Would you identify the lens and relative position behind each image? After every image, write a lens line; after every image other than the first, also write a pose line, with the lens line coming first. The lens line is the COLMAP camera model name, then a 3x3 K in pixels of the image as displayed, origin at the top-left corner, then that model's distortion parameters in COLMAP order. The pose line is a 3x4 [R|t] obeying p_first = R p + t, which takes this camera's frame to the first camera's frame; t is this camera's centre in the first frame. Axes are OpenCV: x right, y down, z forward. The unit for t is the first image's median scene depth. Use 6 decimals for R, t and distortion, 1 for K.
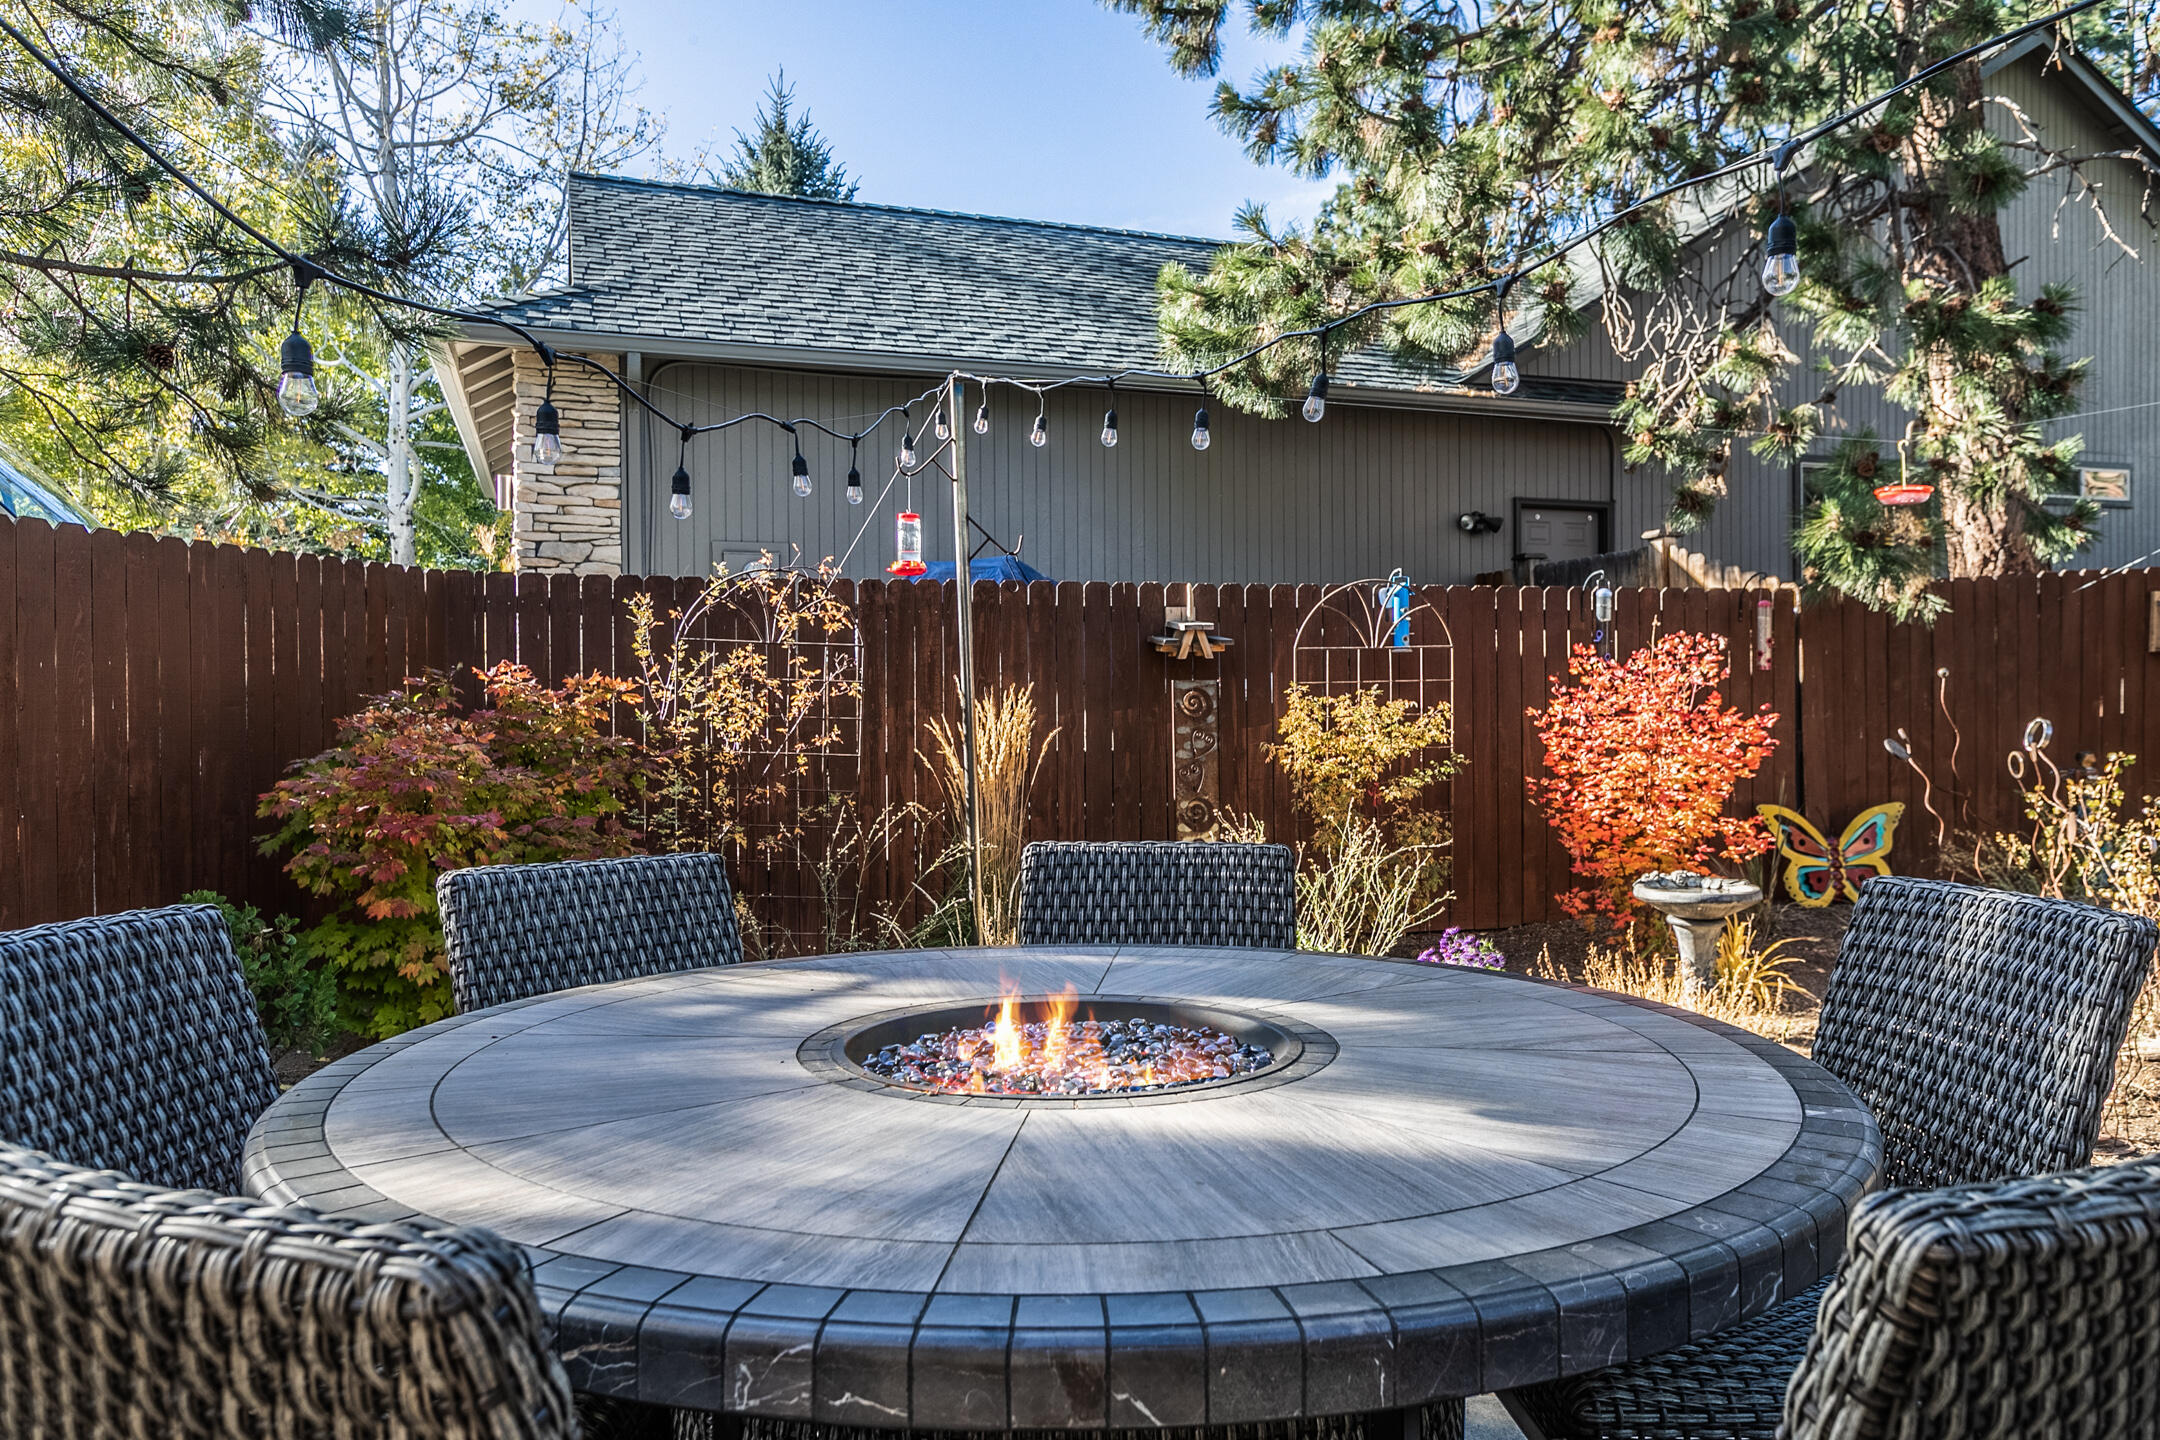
lens RADIAL K [[1476.6, 0, 1084.1], [0, 1476.6, 724.0], [0, 0, 1]] dist [-0.007387, -0.001061]
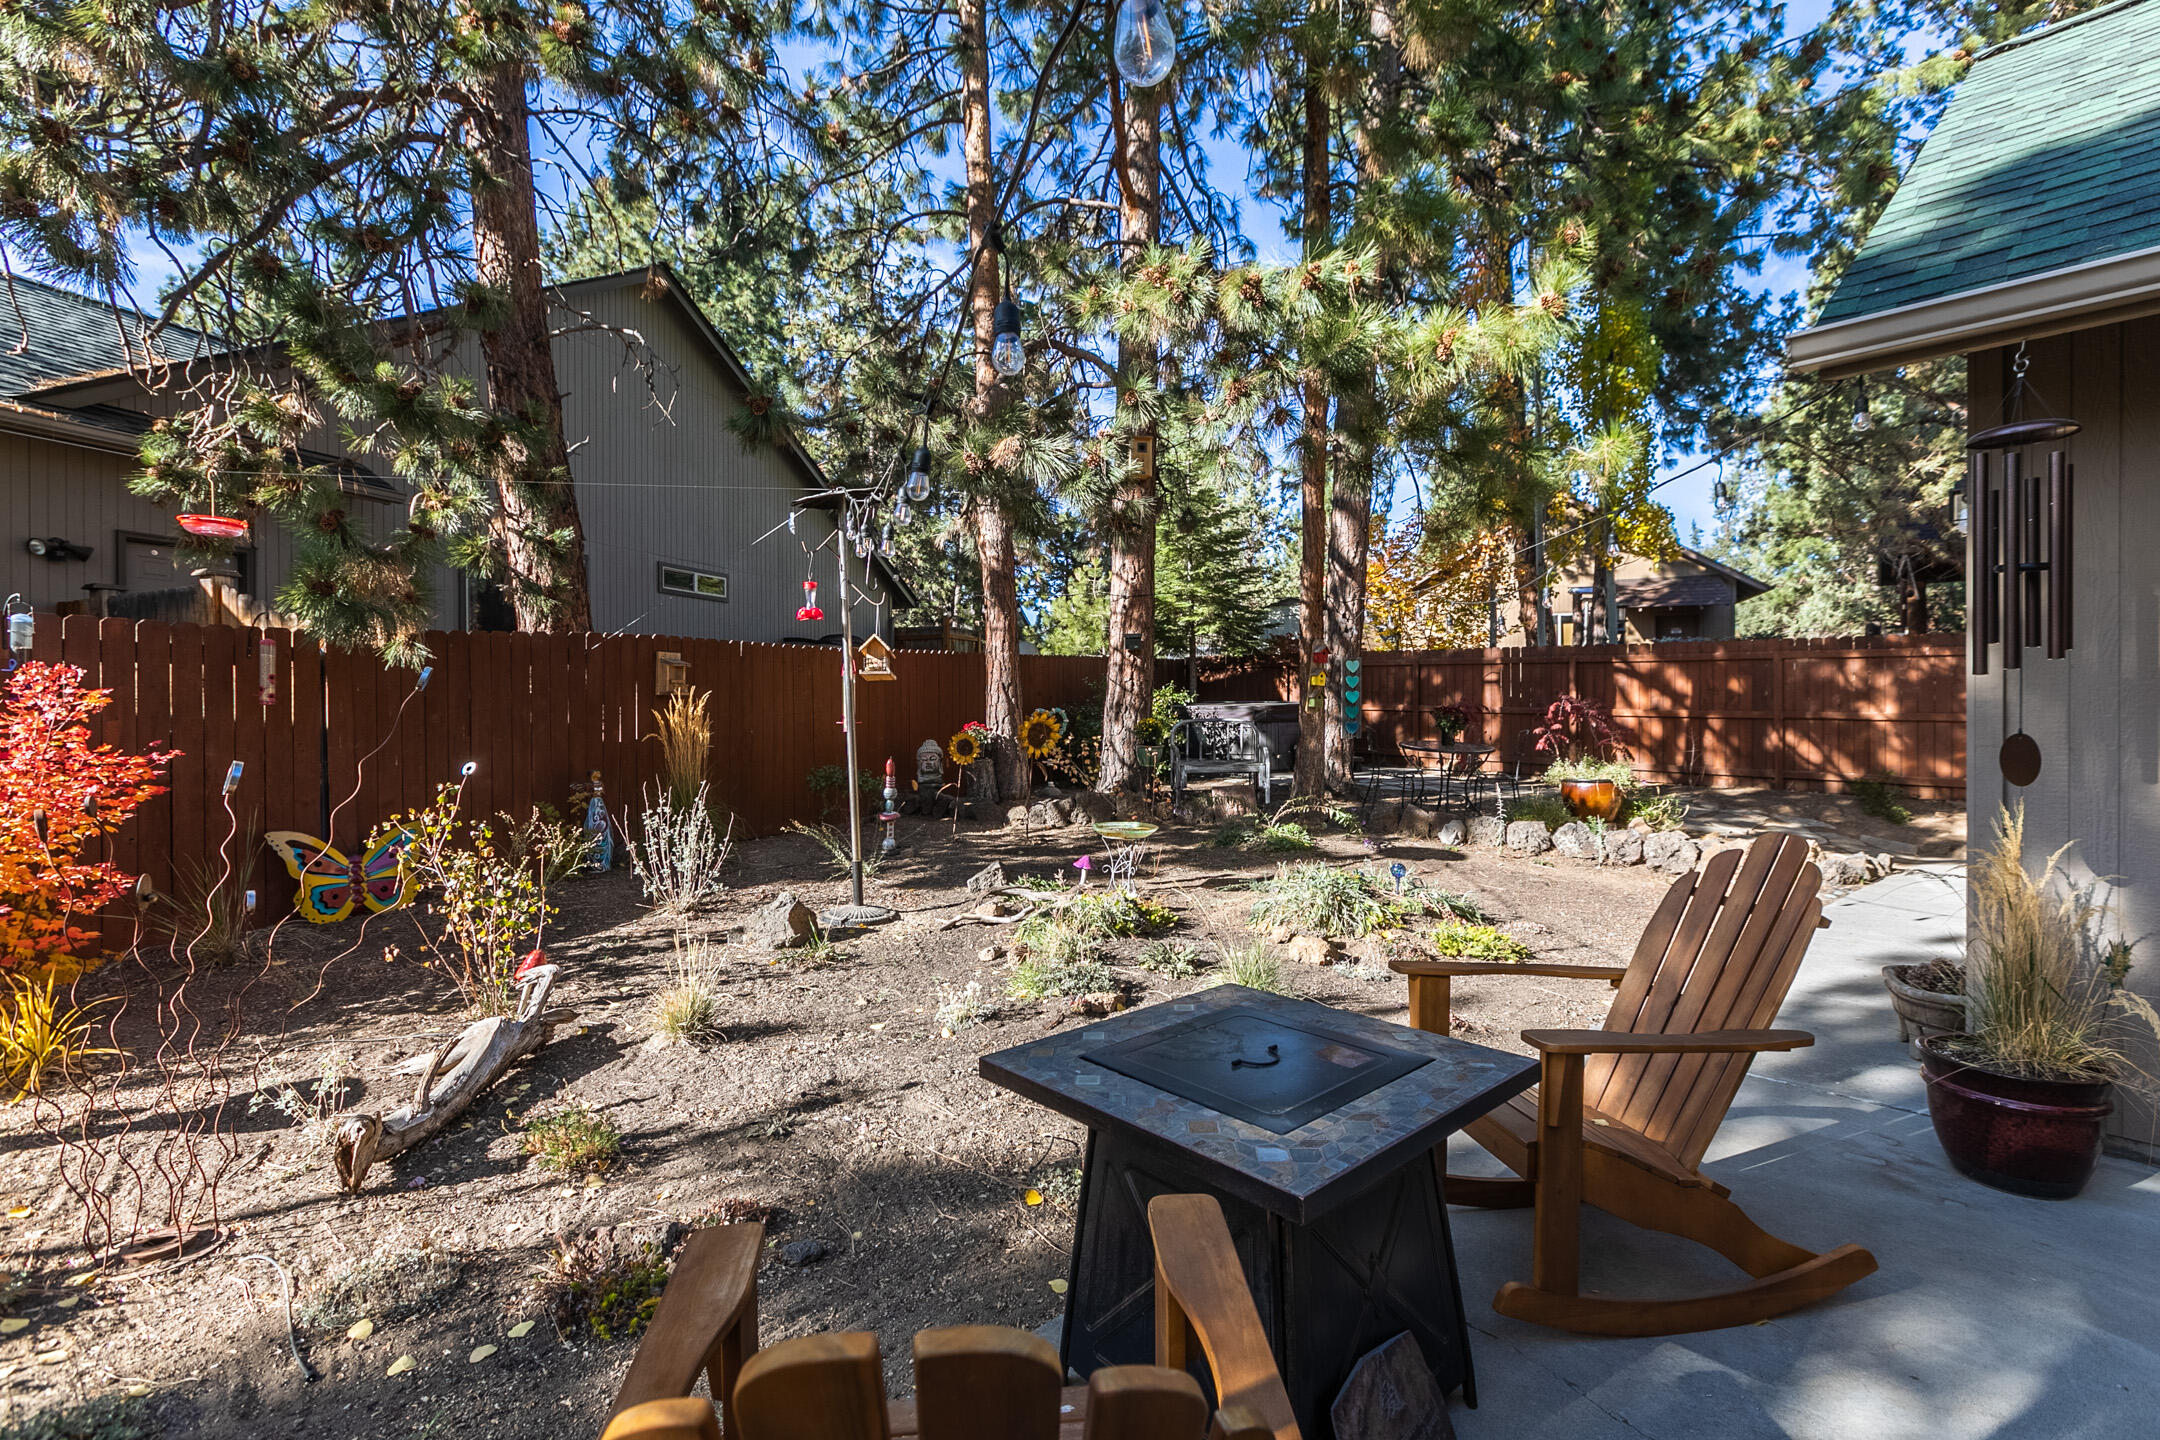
lens RADIAL K [[965.5, 0, 1087.6], [0, 965.5, 715.0], [0, 0, 1]] dist [0.000727, -0.002058]
pose [[0.640827, 0.004632, 0.767672, 0.317544], [0.011899, 0.999802, -0.015965, -0.012281], [-0.767593, 0.019365, 0.640645, 0.107771]]
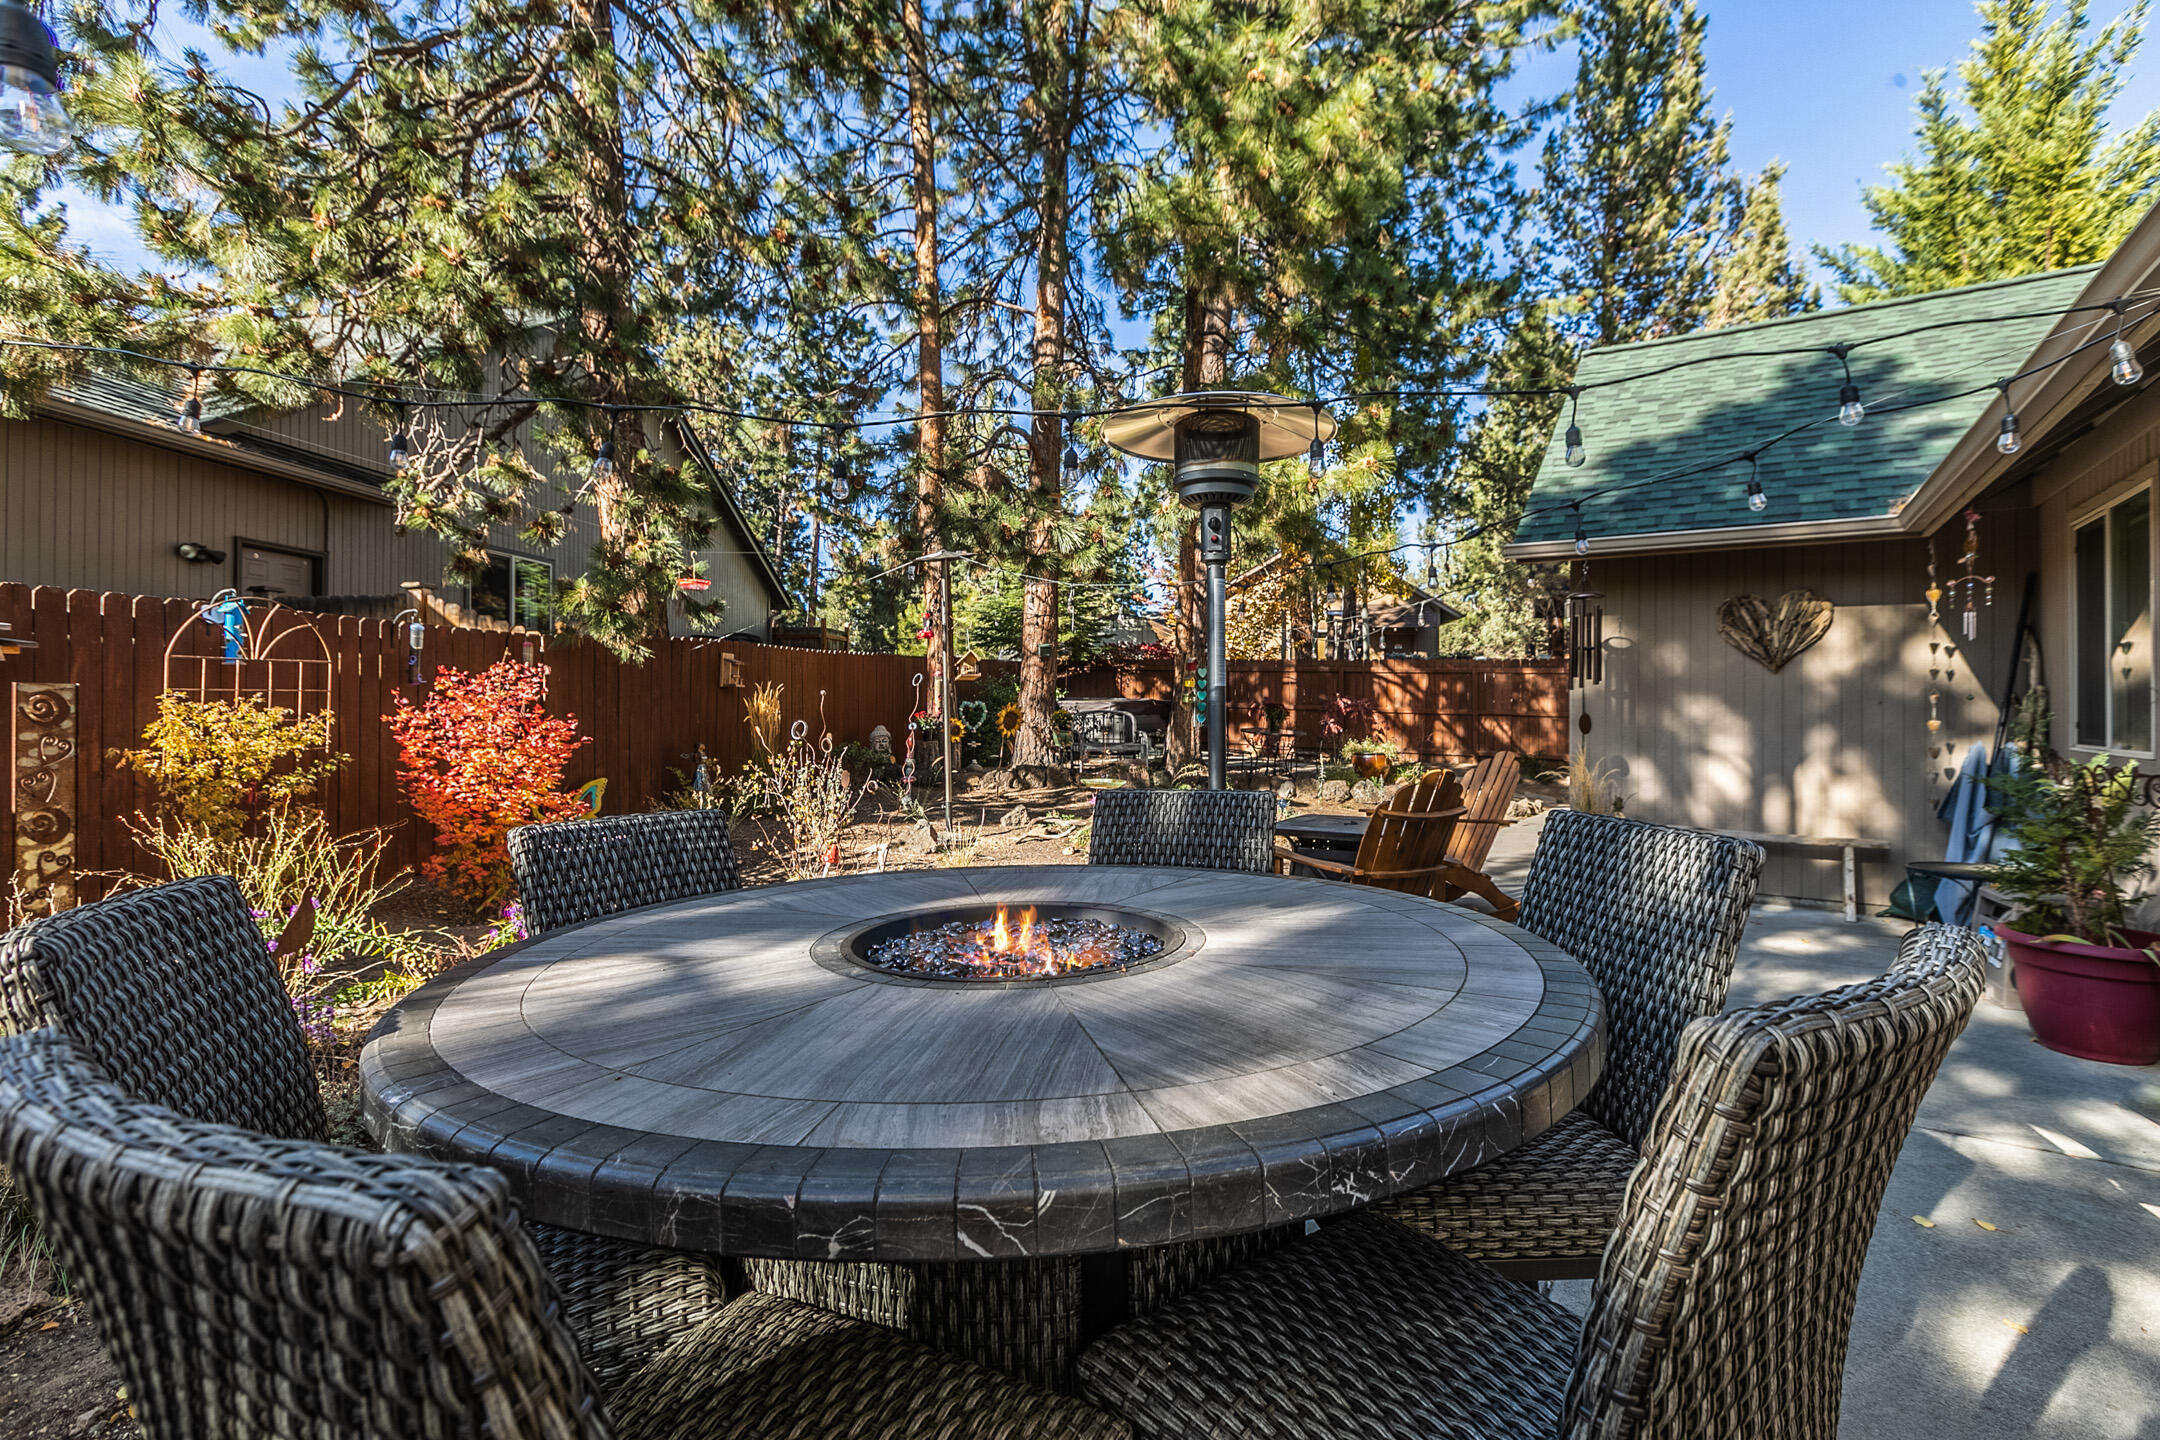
lens RADIAL K [[965.5, 0, 1085.6], [0, 965.5, 710.2], [0, 0, 1]] dist [0.000727, -0.002058]
pose [[0.426688, 0.010309, 0.904340, -0.160880], [0.011783, 0.999787, -0.016957, 0.004959], [-0.904322, 0.017891, 0.426476, 0.112942]]
